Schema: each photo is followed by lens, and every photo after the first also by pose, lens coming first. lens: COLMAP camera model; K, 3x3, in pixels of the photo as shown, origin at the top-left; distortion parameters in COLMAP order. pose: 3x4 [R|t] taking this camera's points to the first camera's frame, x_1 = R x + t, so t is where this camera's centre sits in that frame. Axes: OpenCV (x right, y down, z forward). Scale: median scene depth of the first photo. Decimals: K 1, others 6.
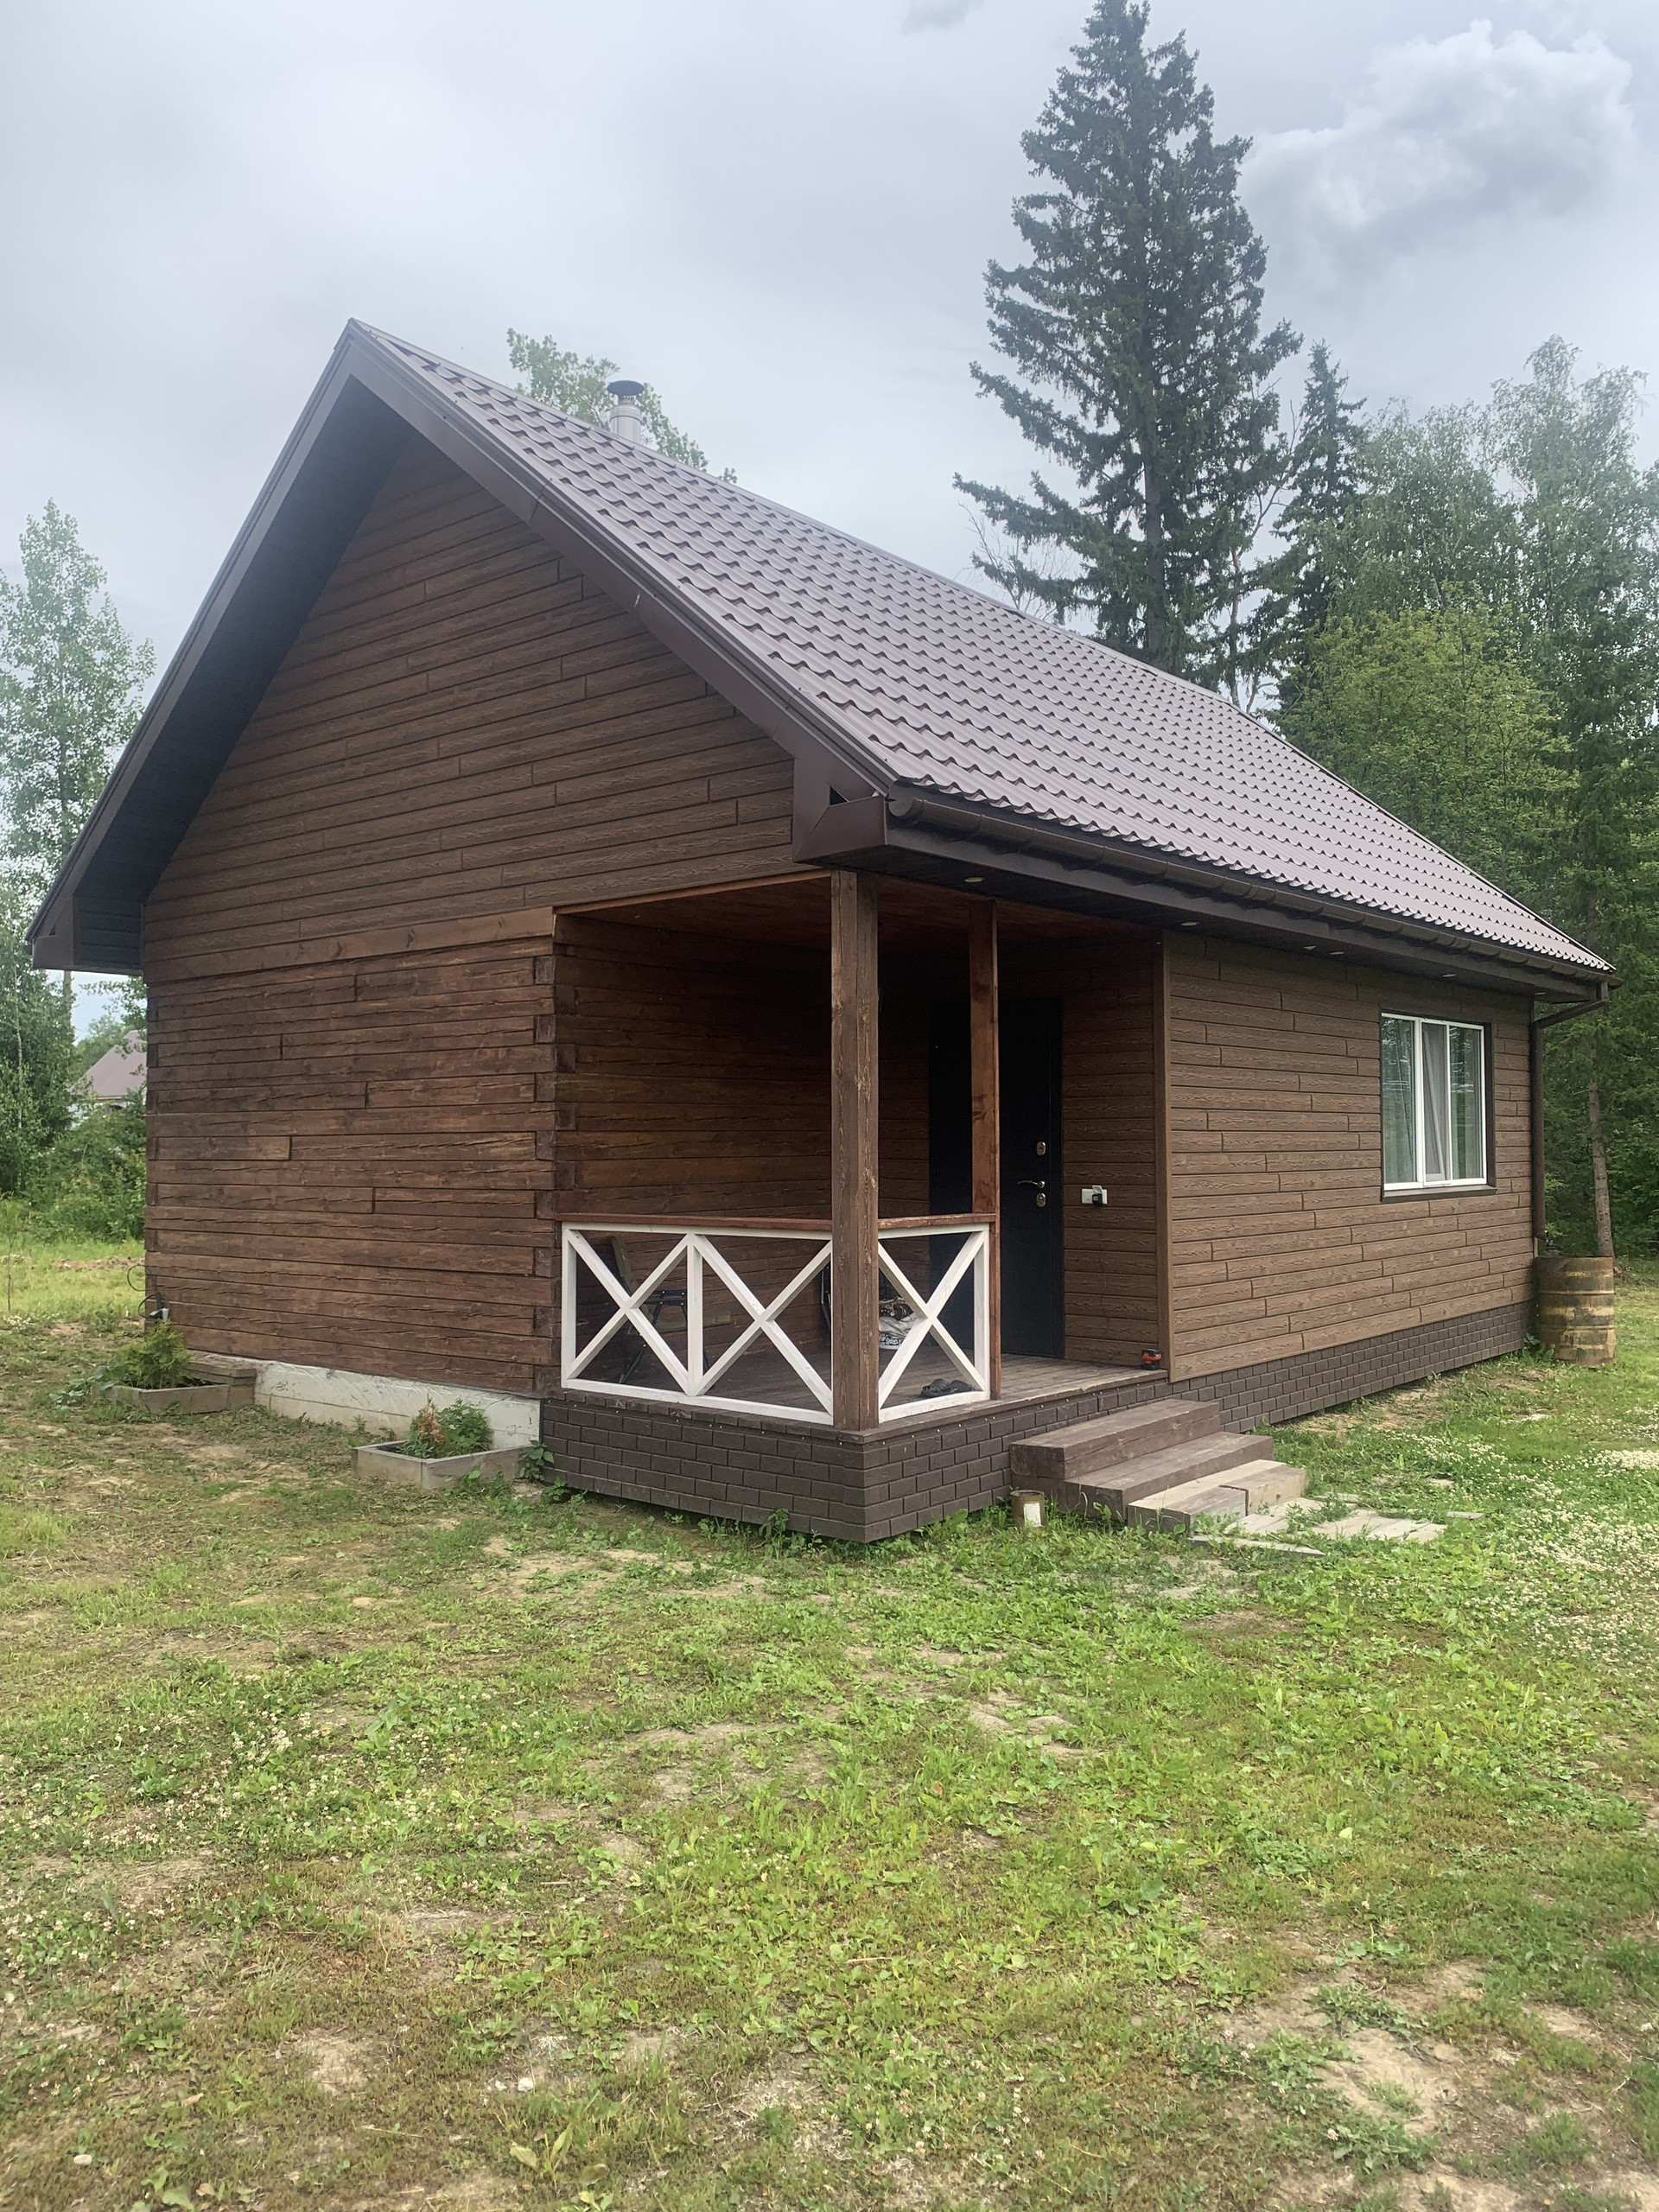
lens RADIAL K [[1694.8, 0, 829.5], [0, 1694.8, 1106.0], [0, 0, 1]] dist [0.044934, -0.059008]
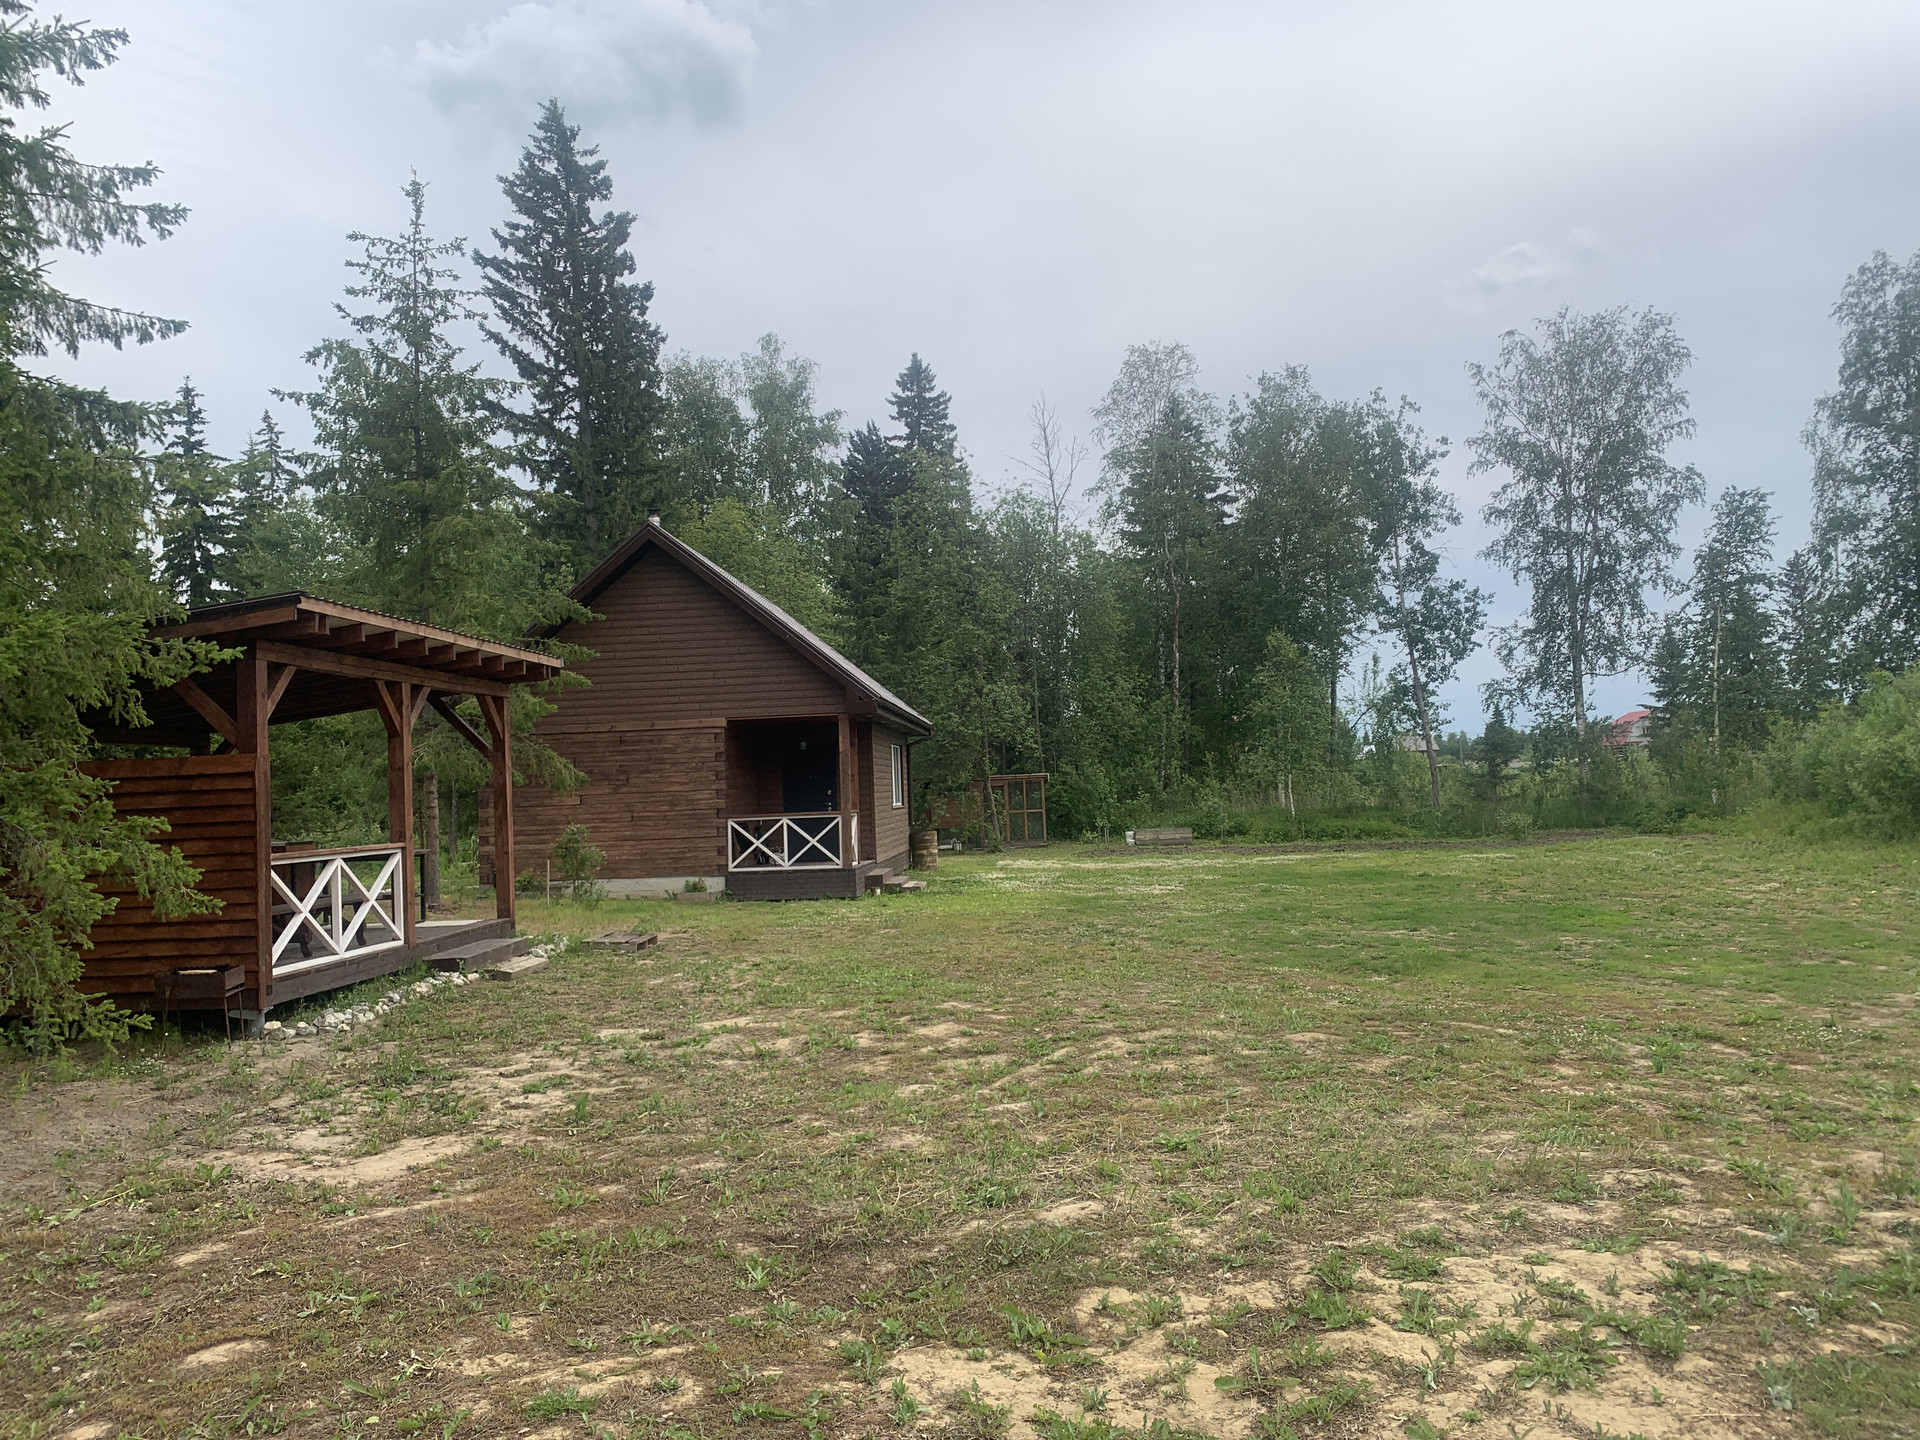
lens RADIAL K [[1471.1, 0, 989.8], [0, 1471.1, 703.4], [0, 0, 1]] dist [0.044934, -0.059008]
pose [[0.798843, 0.010749, 0.601444, -0.752792], [0.020968, 0.998735, -0.045699, -0.004678], [-0.601174, 0.049117, 0.797607, -0.783193]]
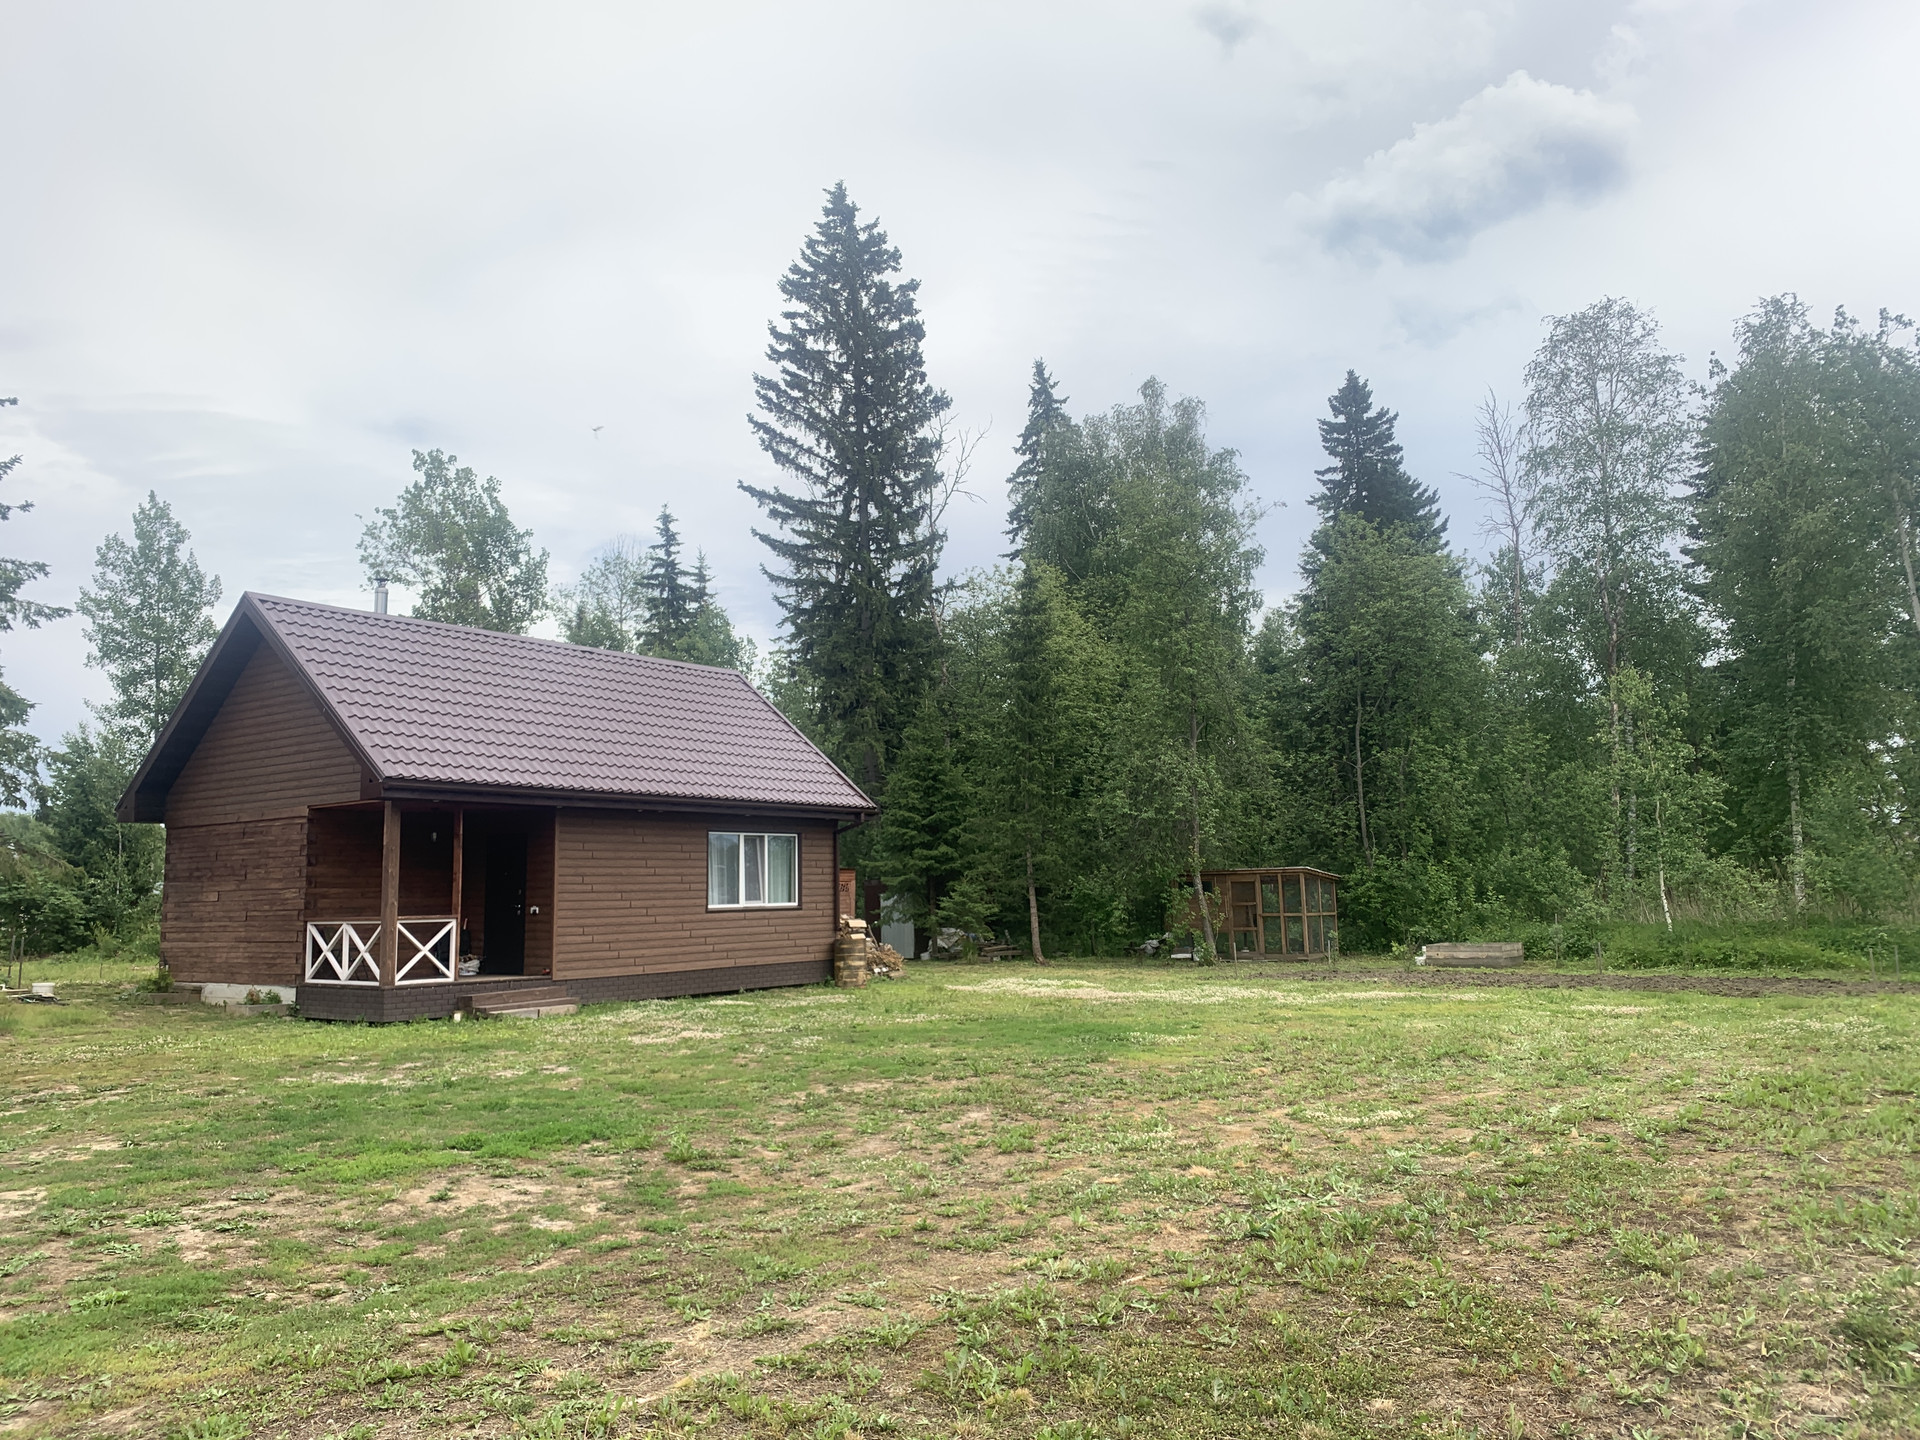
lens RADIAL K [[1466.1, 0, 950.8], [0, 1466.1, 702.0], [0, 0, 1]] dist [0.163367, -0.384659]
pose [[0.998188, -0.005495, 0.059919, 0.391981], [0.012207, 0.993605, -0.112251, -0.000082], [-0.058919, 0.112779, 0.991872, -0.790399]]
